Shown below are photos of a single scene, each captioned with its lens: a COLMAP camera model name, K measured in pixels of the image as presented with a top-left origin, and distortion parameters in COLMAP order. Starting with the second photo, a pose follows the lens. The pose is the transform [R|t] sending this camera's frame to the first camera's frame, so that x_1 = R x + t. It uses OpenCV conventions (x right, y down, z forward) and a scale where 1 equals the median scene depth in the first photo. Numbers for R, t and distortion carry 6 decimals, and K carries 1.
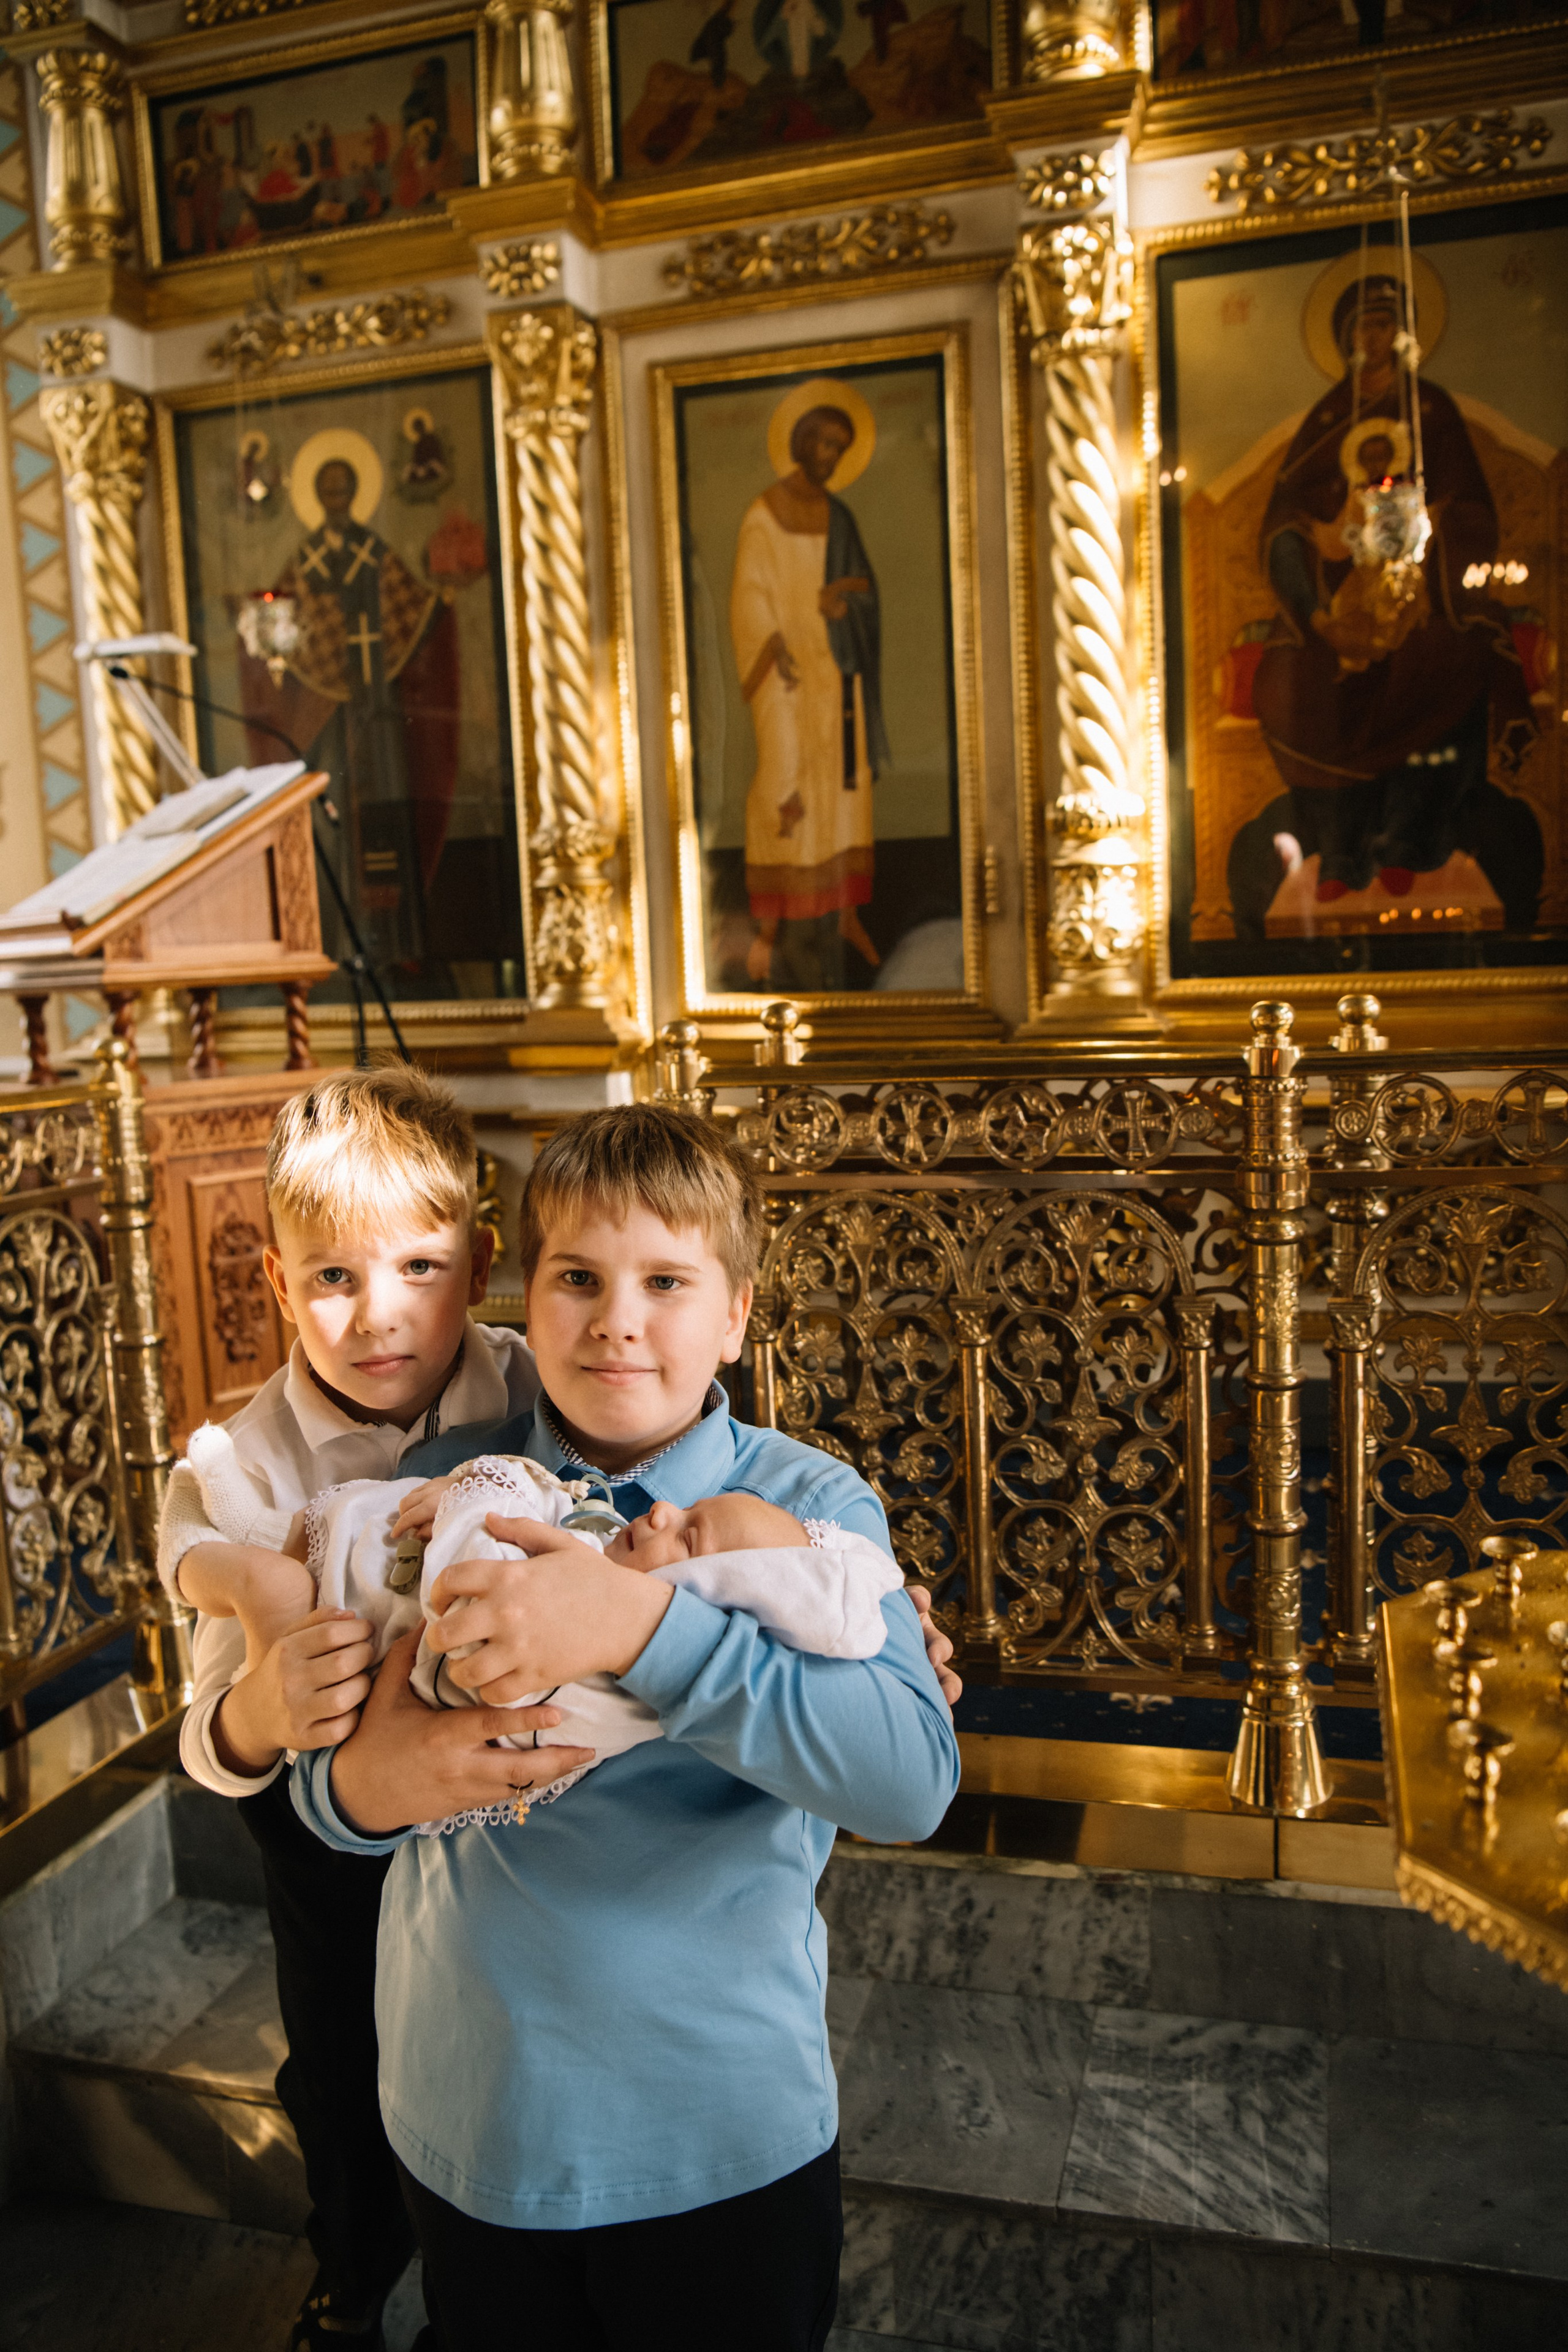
lens RADIAL K [[1839.4, 0, 770.0], [0, 1839.4, 1180.3], [0, 0, 1]] dist [-0.042922, 0.017399]
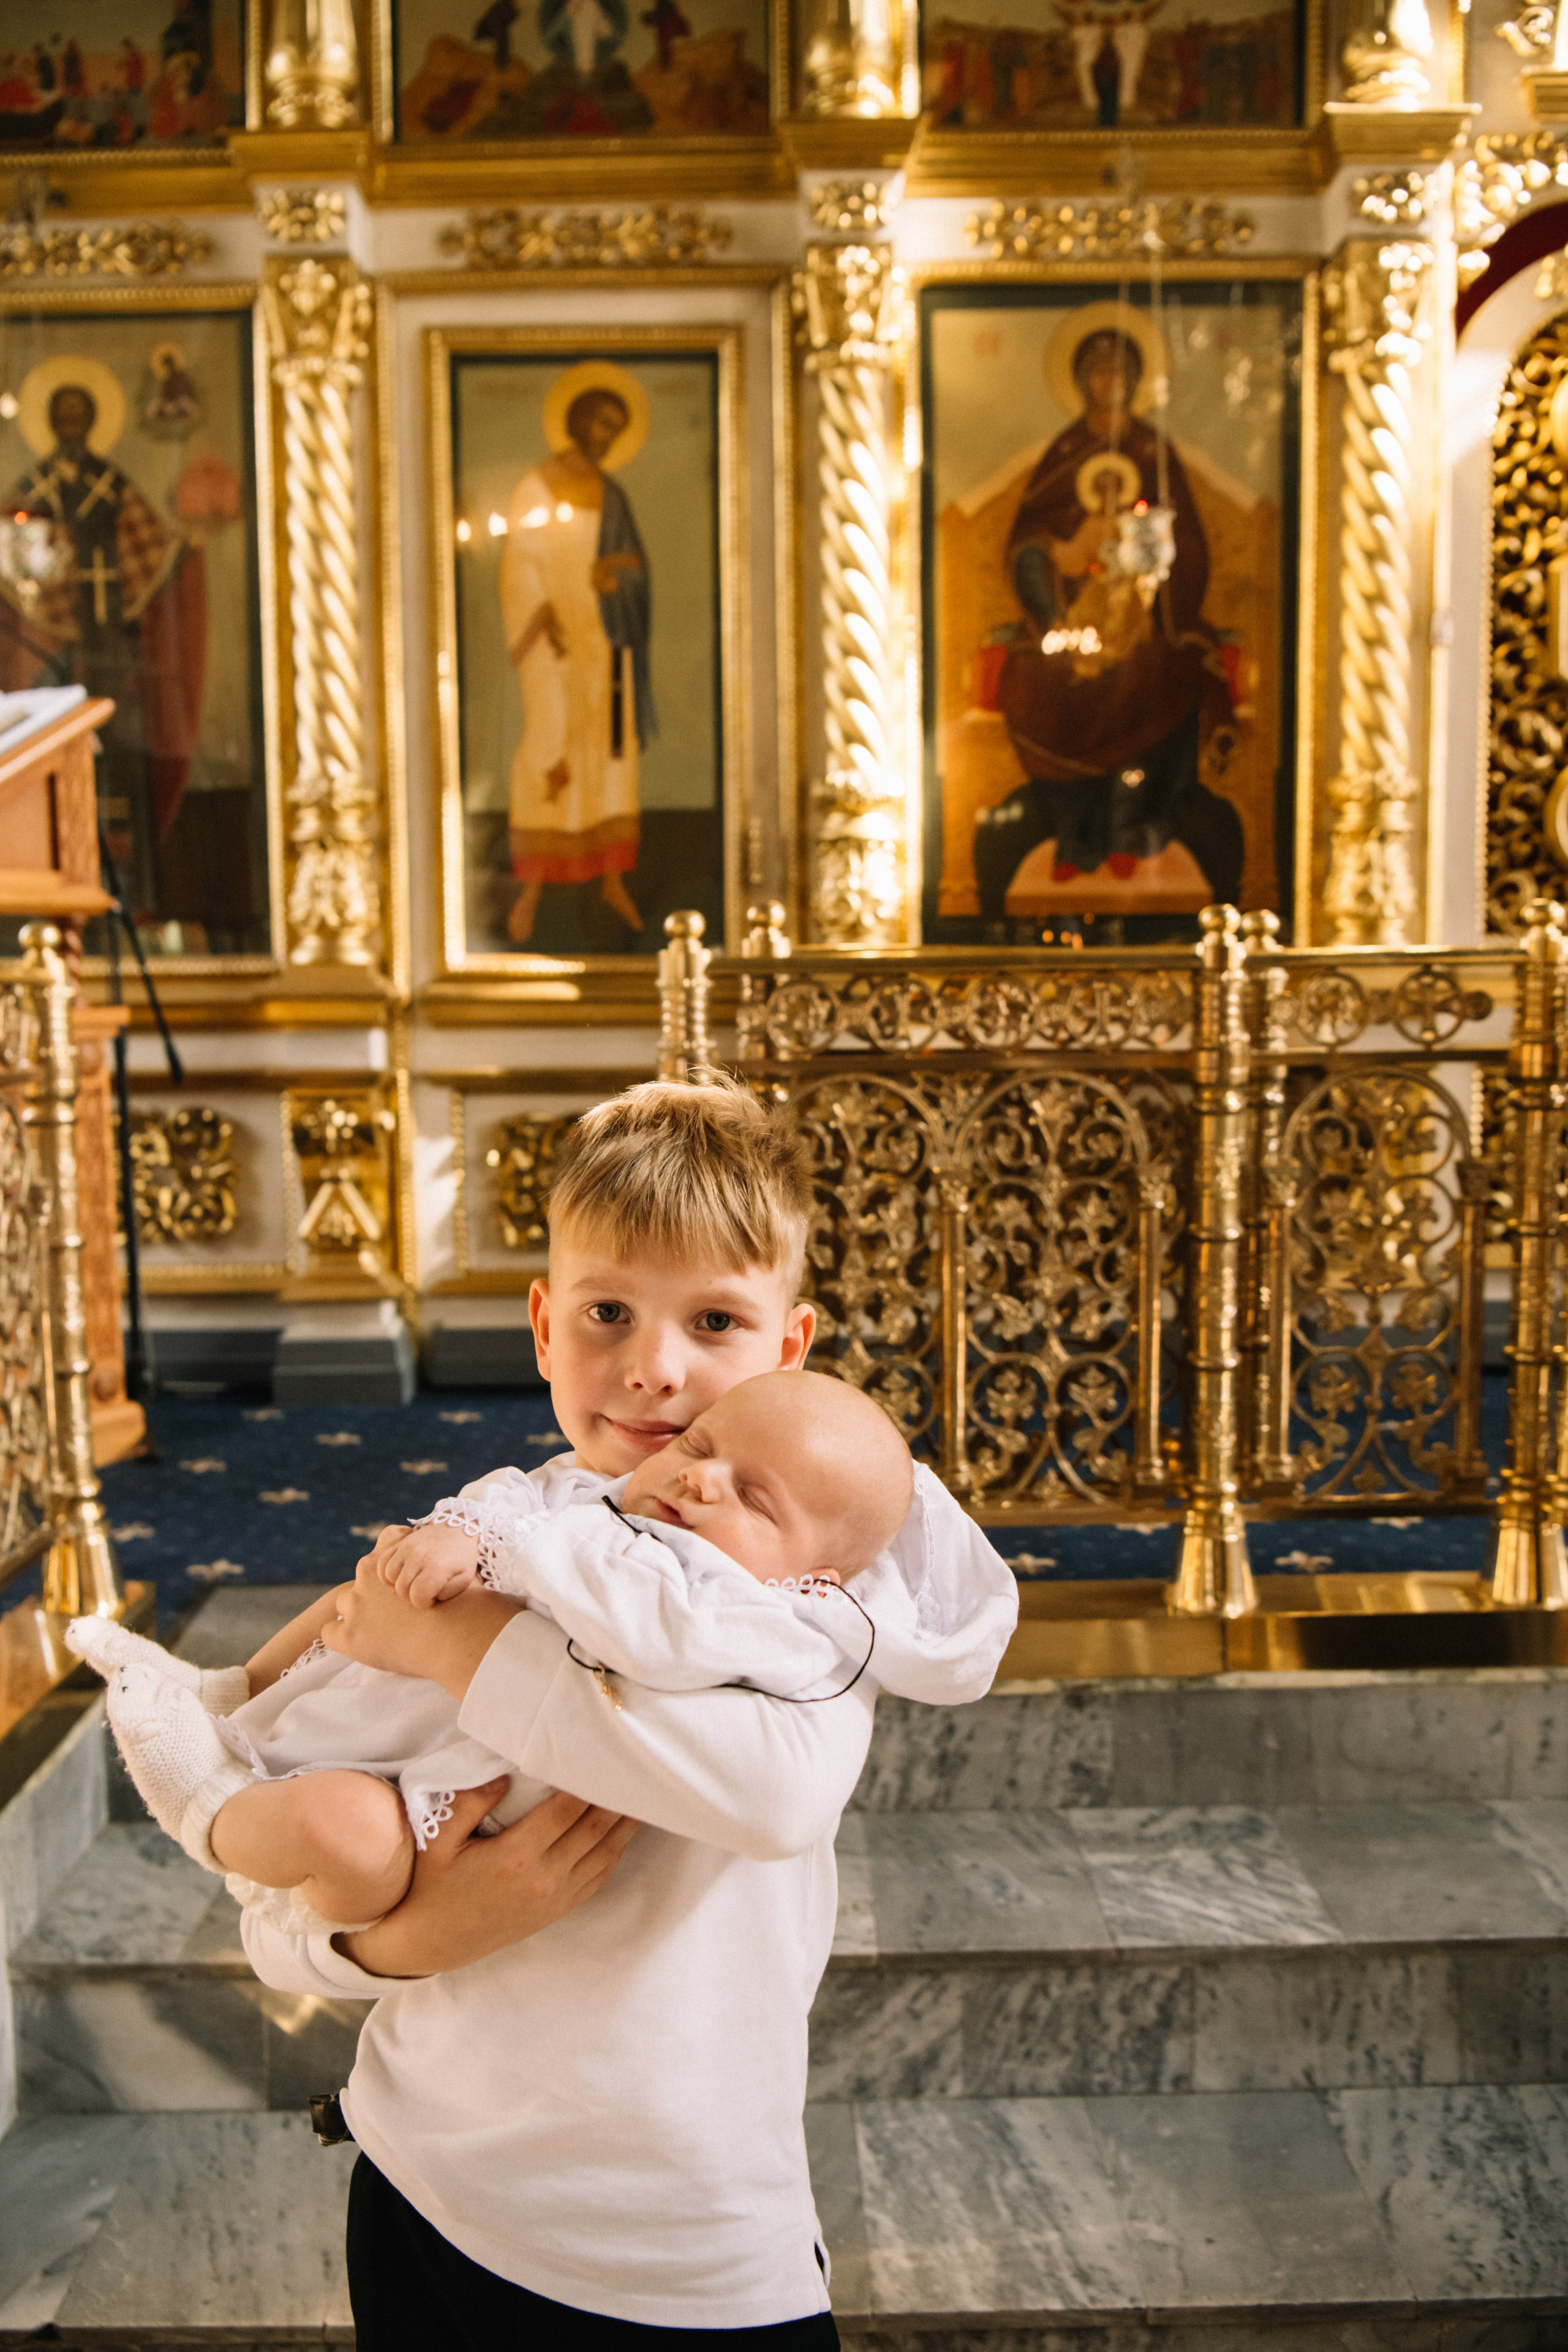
lens RADIAL K [[1898.0, 0, 784.0], [0, 1898.0, 1176.0], [0, 0, 1]] dist [-0.053981, 0.030050]
pose [[0.957457, 0.002430, 0.288566, -0.180141], [0.007688, 0.999395, -0.033924, 0.060215], [-0.288474, 0.034700, 0.956859, -0.034588]]
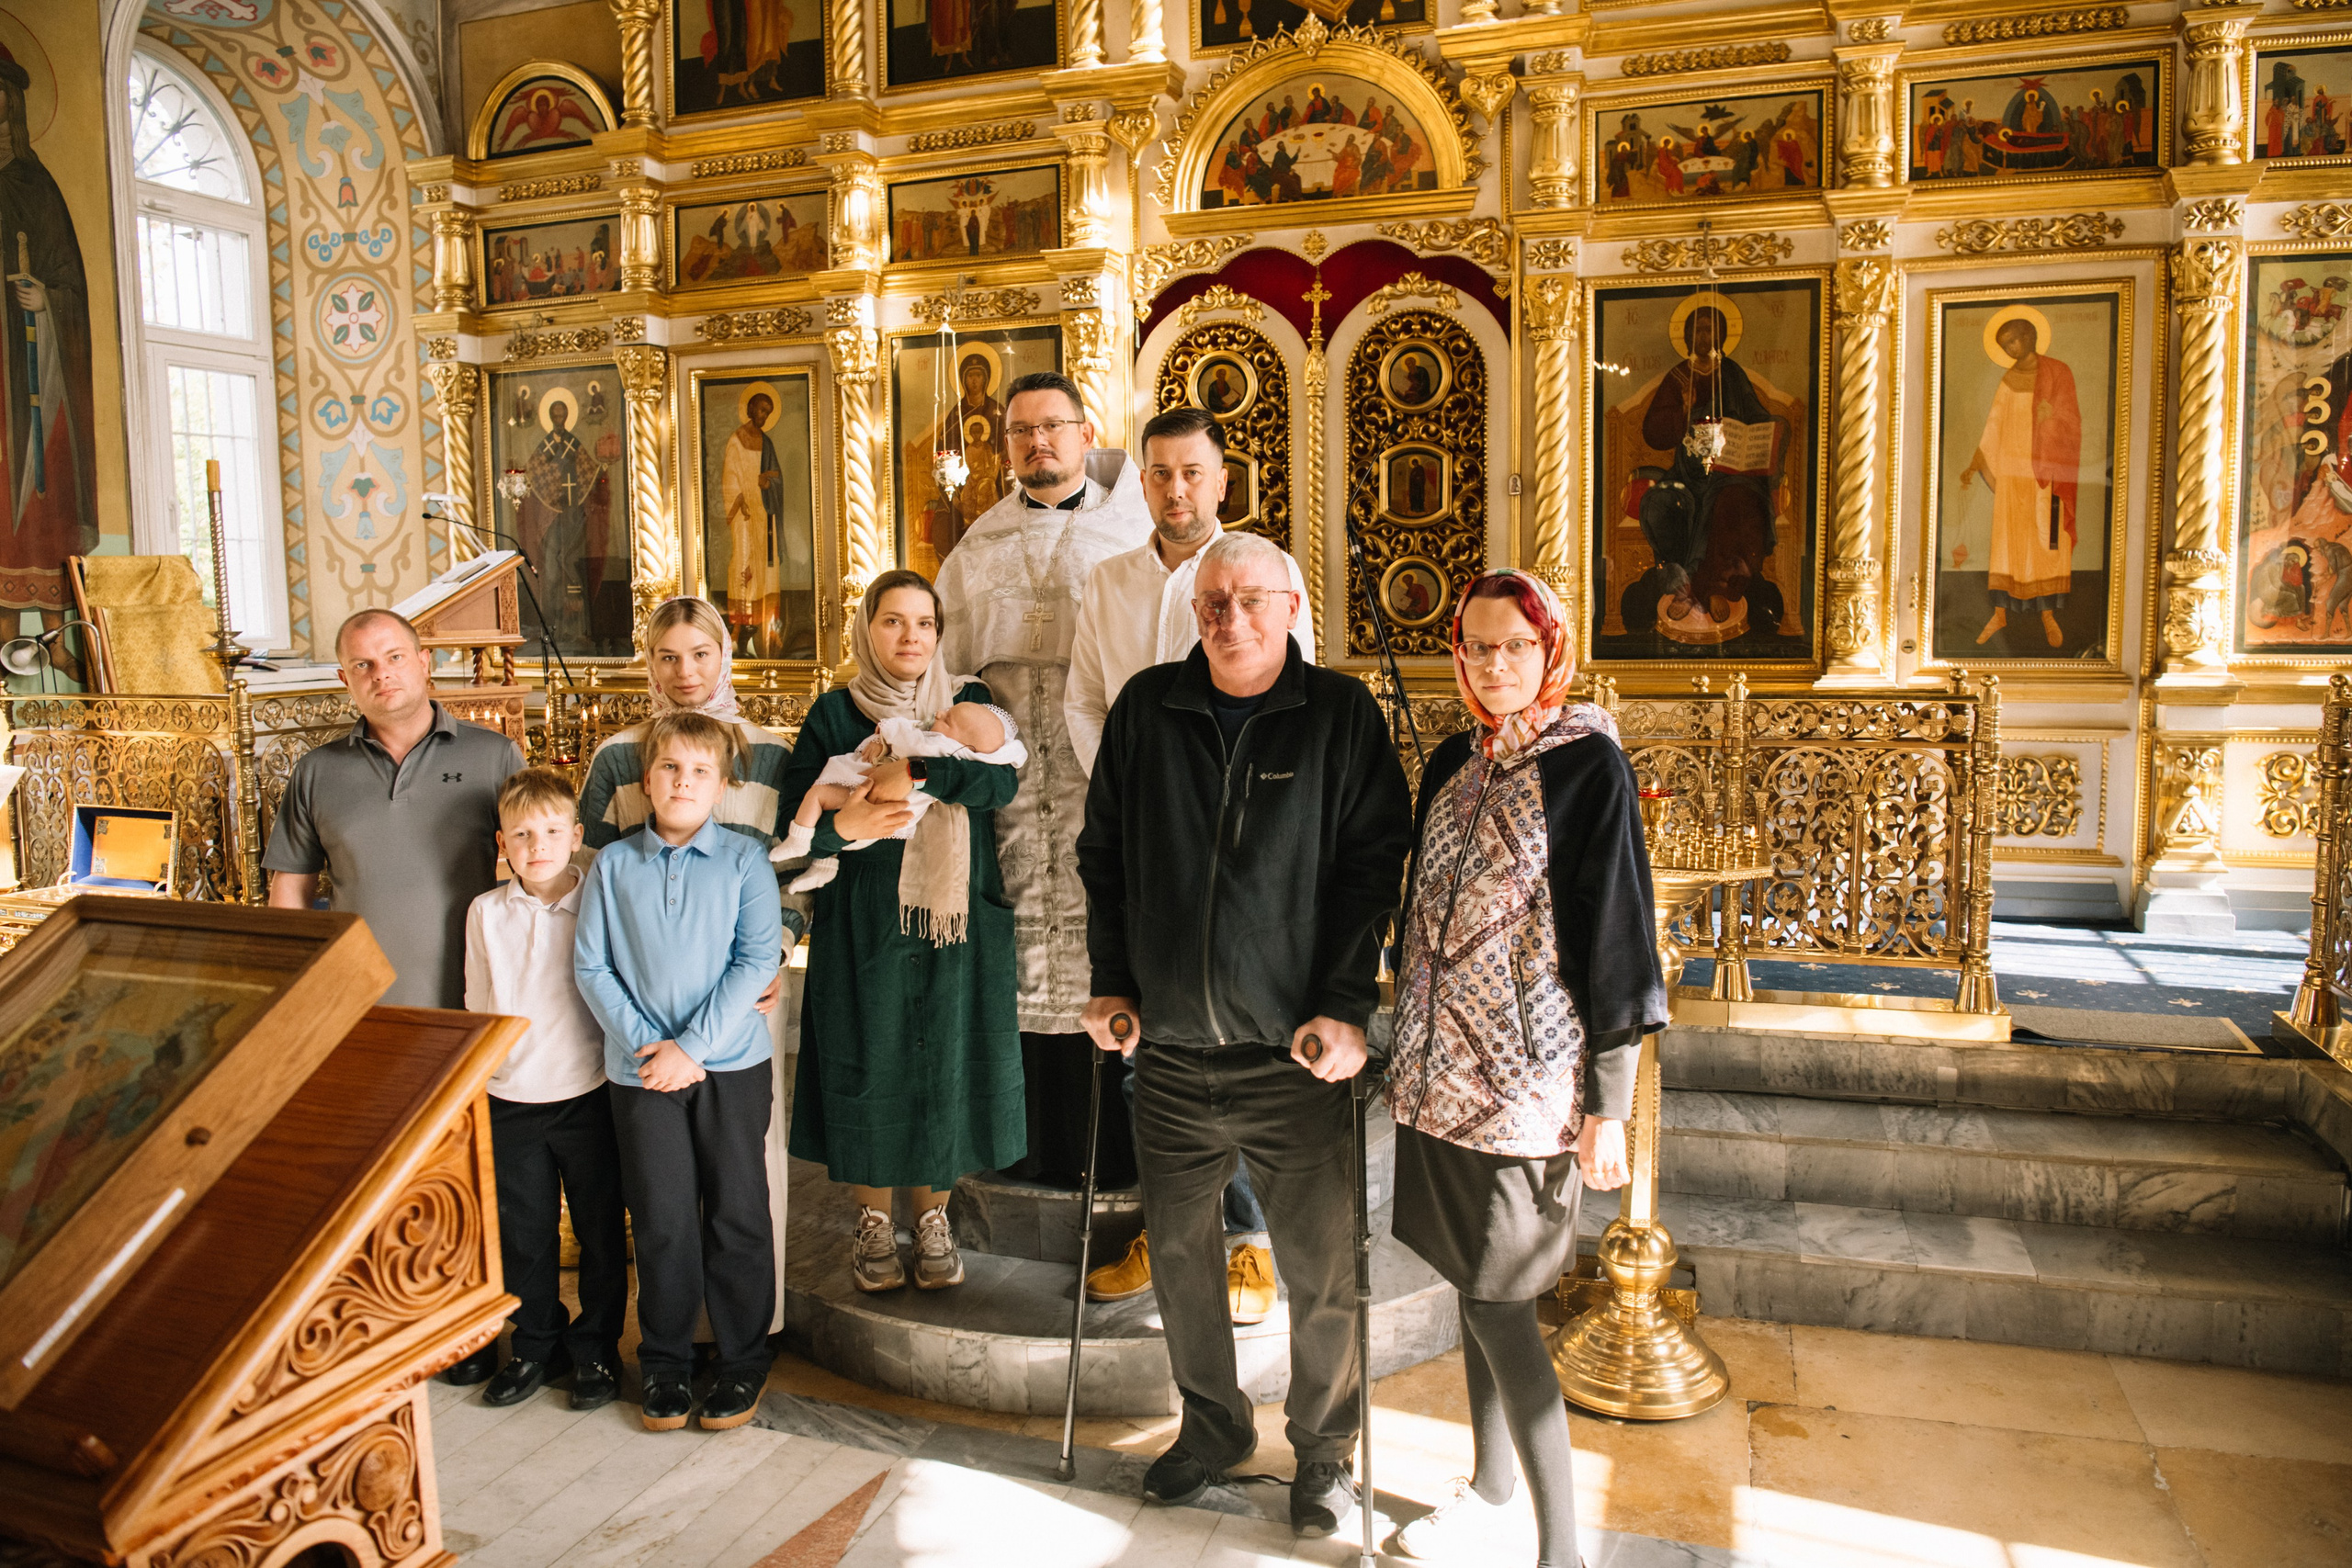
lens RADIAL K [[1627.3, 0, 1183.4], [0, 1627.3, 769.0], [0, 0, 1]] dist [-0.074234, 0.019245]
pose [[0.998796, 0.039145, -0.029552, 0.621661], [-0.039918, 0.998864, -0.026019, 0.058414], [0.028499, 0.027167, 0.999225, -0.925738]]
